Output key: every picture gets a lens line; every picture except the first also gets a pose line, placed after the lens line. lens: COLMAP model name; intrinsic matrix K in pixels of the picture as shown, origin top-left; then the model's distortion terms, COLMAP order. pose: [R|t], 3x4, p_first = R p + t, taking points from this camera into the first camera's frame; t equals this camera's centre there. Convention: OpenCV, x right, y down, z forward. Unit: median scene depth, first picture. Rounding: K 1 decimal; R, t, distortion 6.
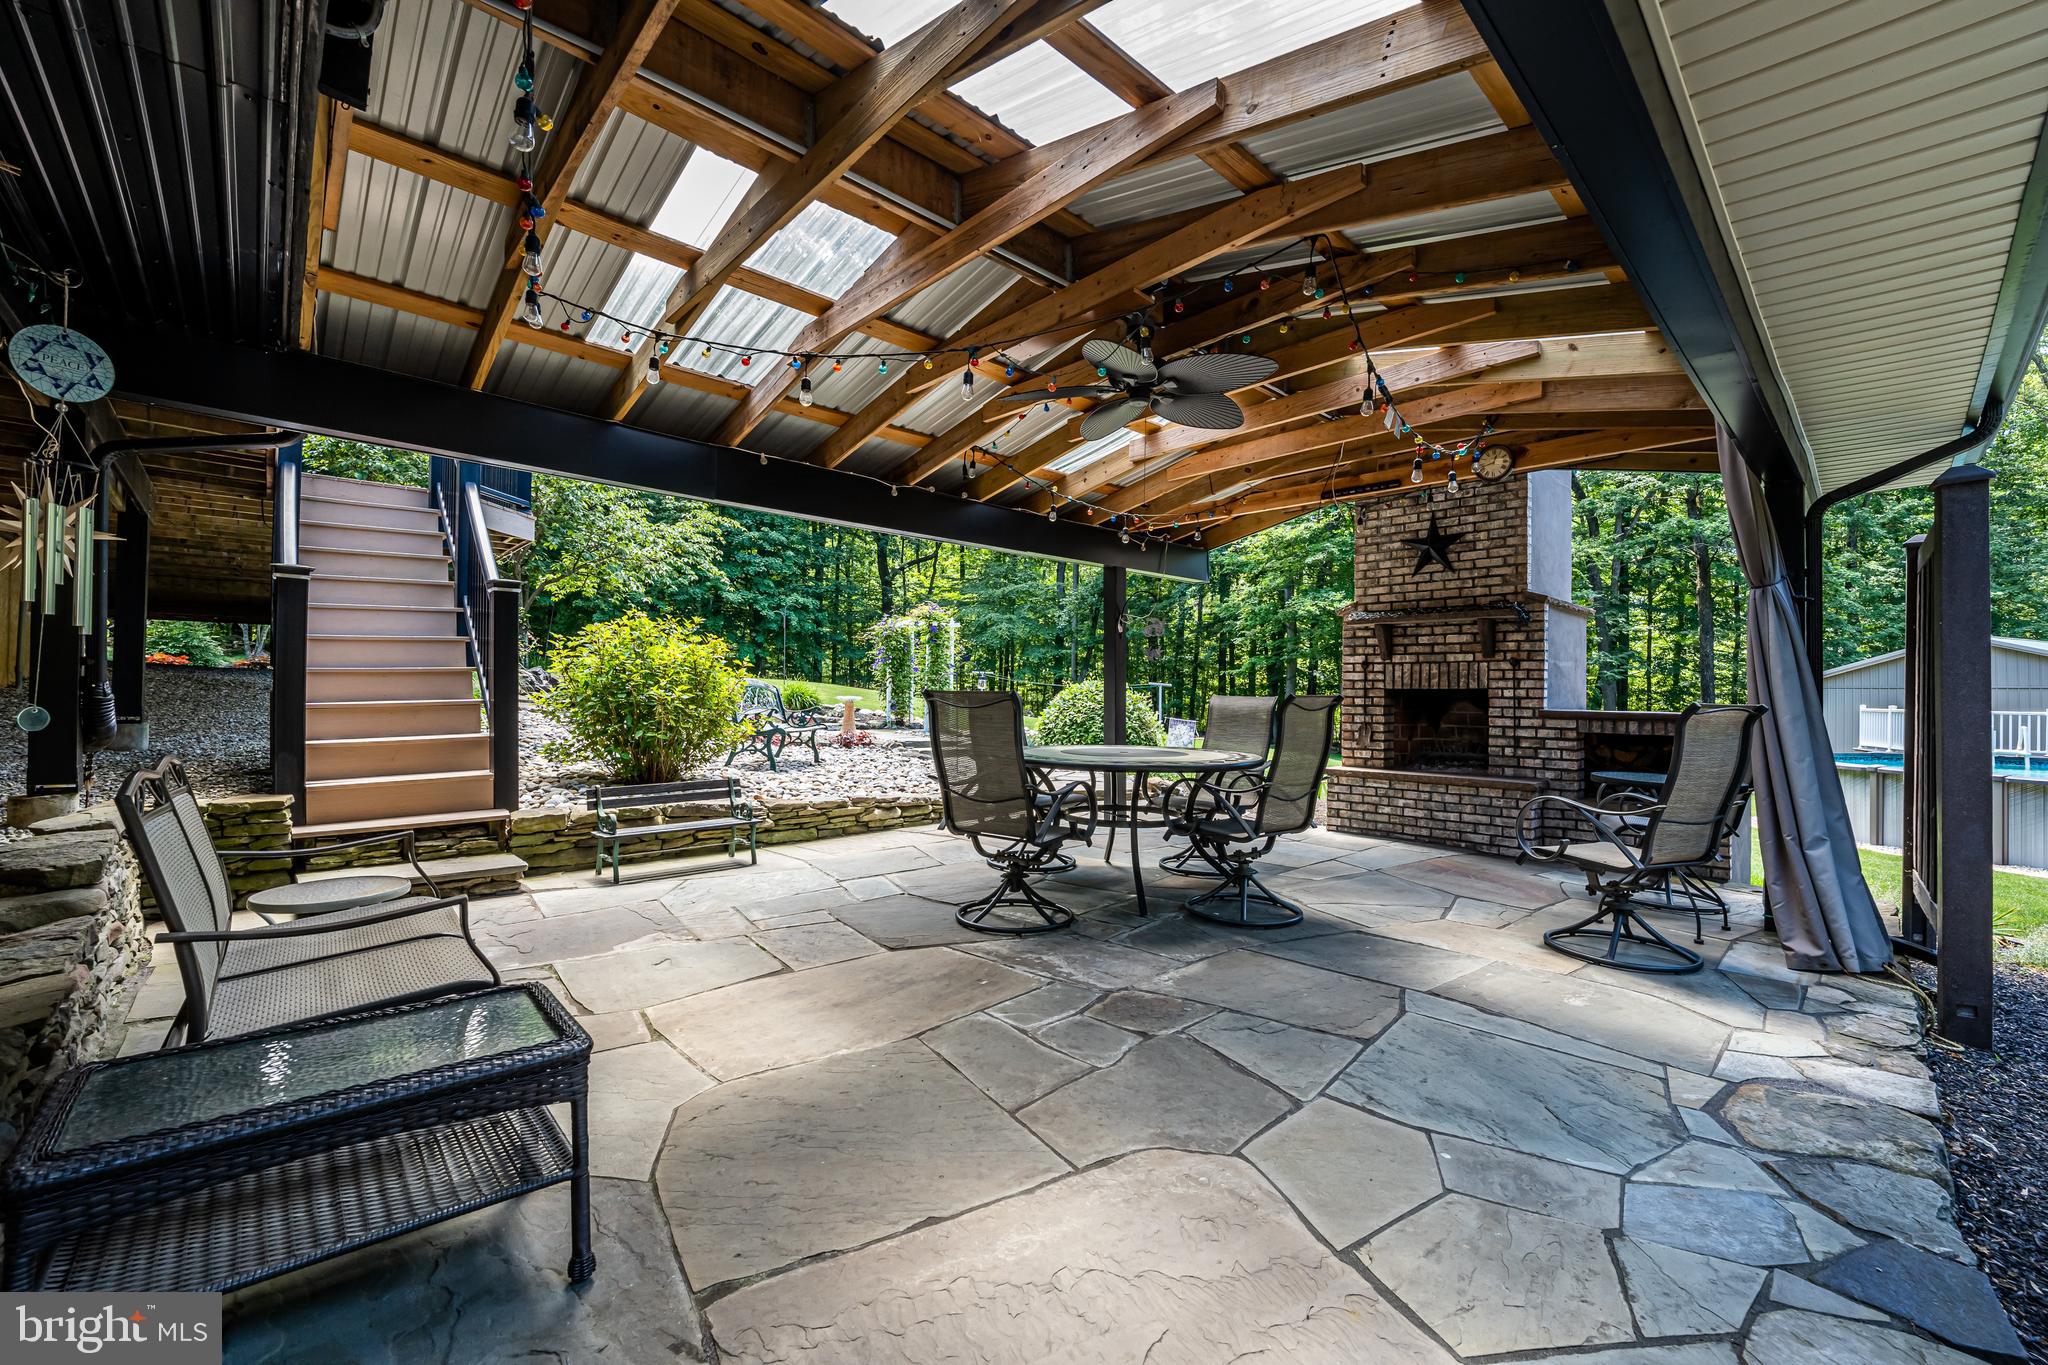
lens RADIAL K [[828.2, 0, 1020.0], [0, 828.2, 685.7], [0, 0, 1]] dist [-0.006883, -0.000812]
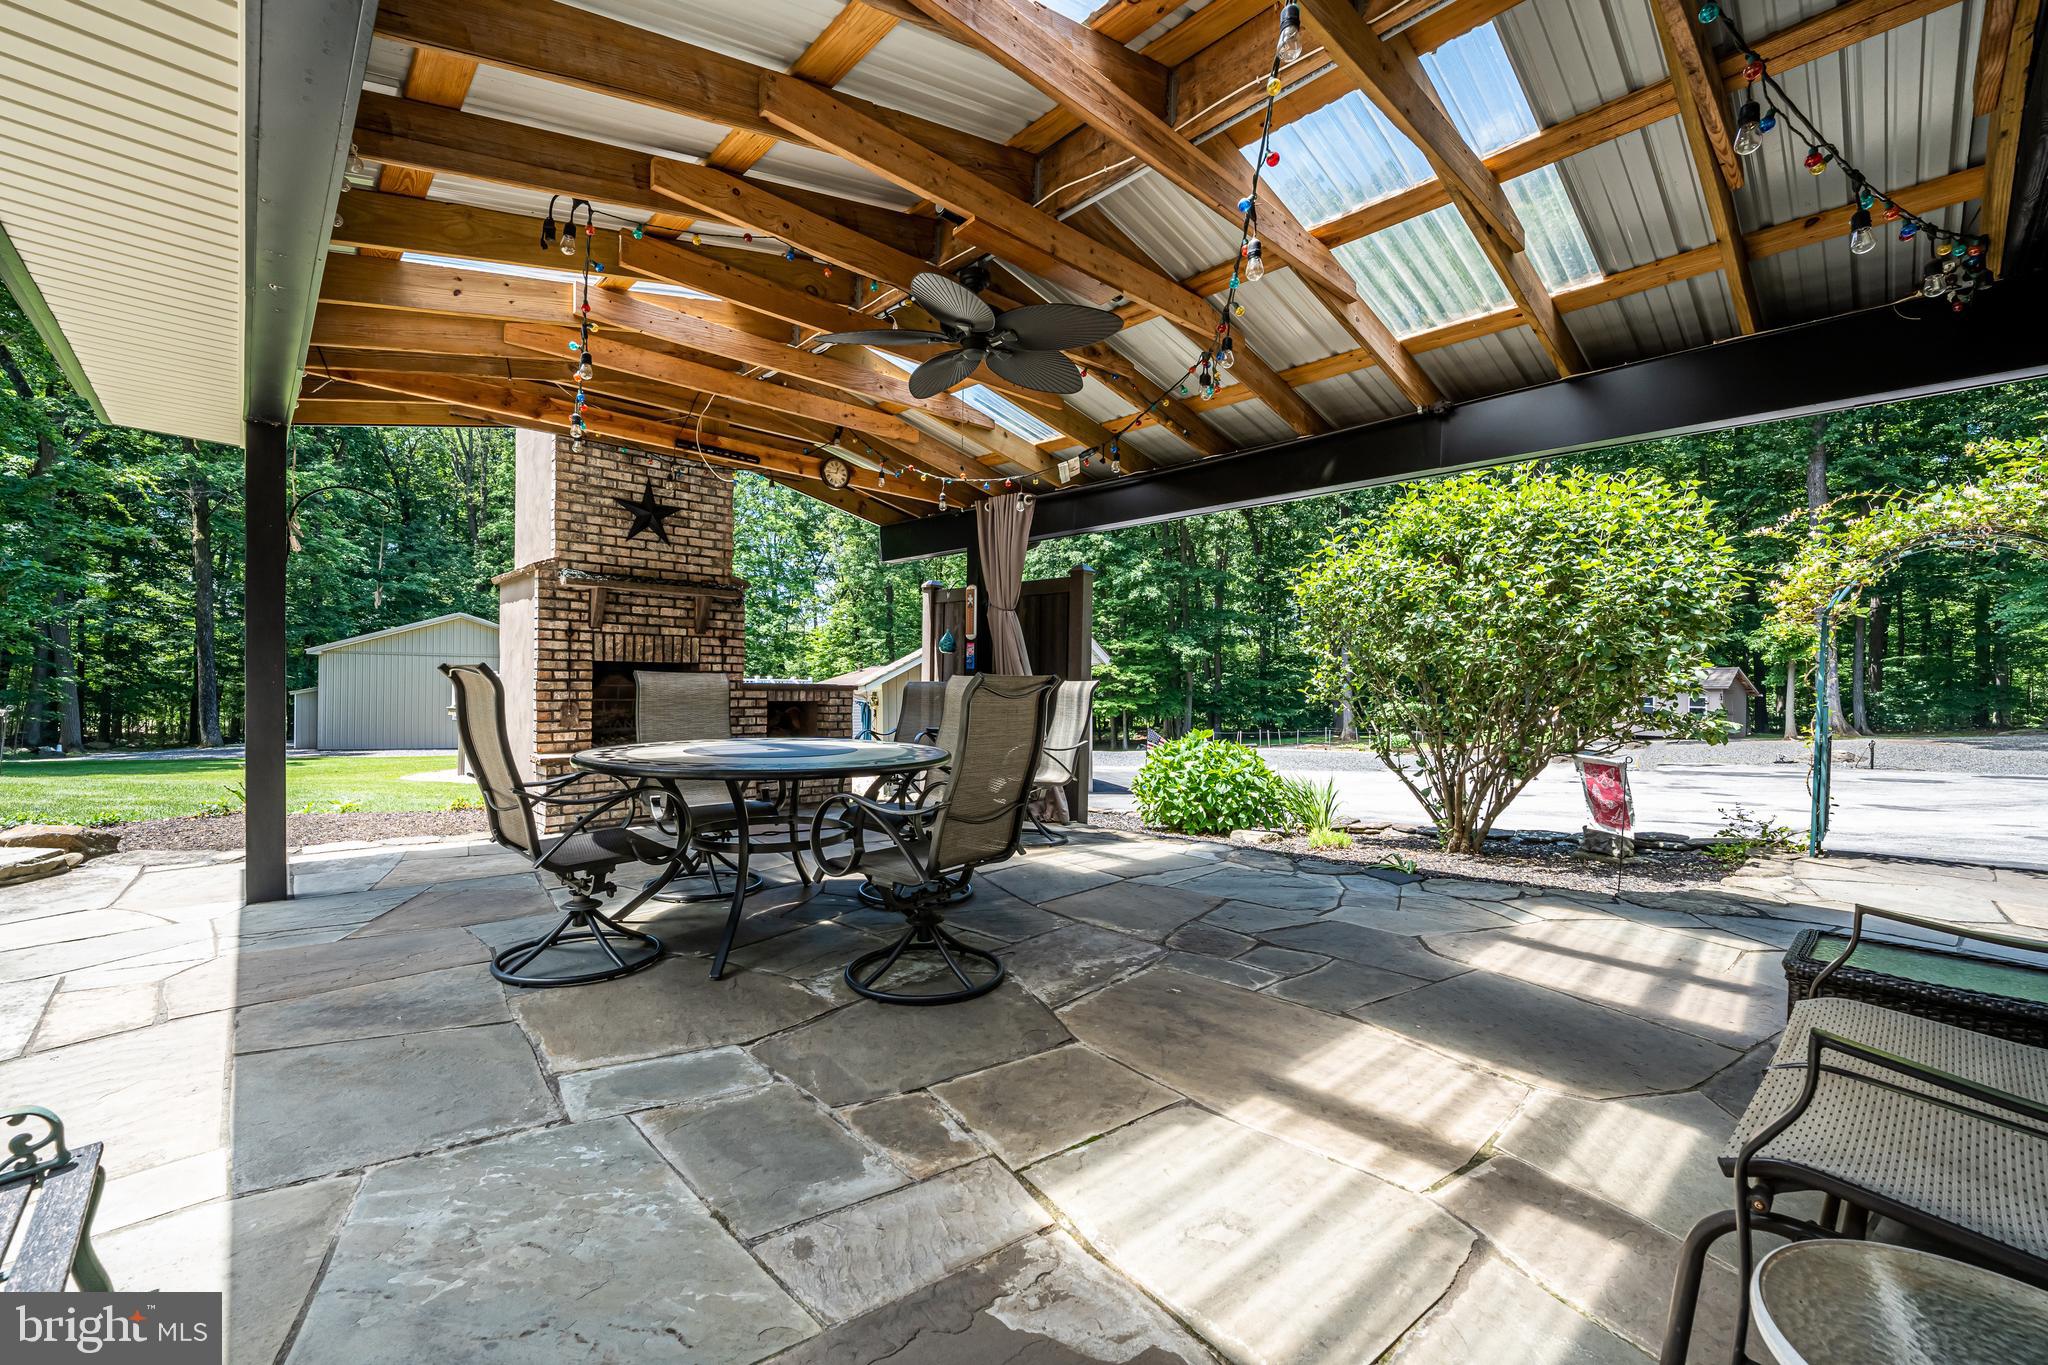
lens RADIAL K [[828.2, 0, 1020.0], [0, 828.2, 685.7], [0, 0, 1]] dist [-0.006883, -0.000812]
pose [[-0.005175, -0.019910, 0.999788, -0.478499], [-0.027270, 0.999433, 0.019762, 0.000394], [-0.999615, -0.027162, -0.005715, 0.587211]]
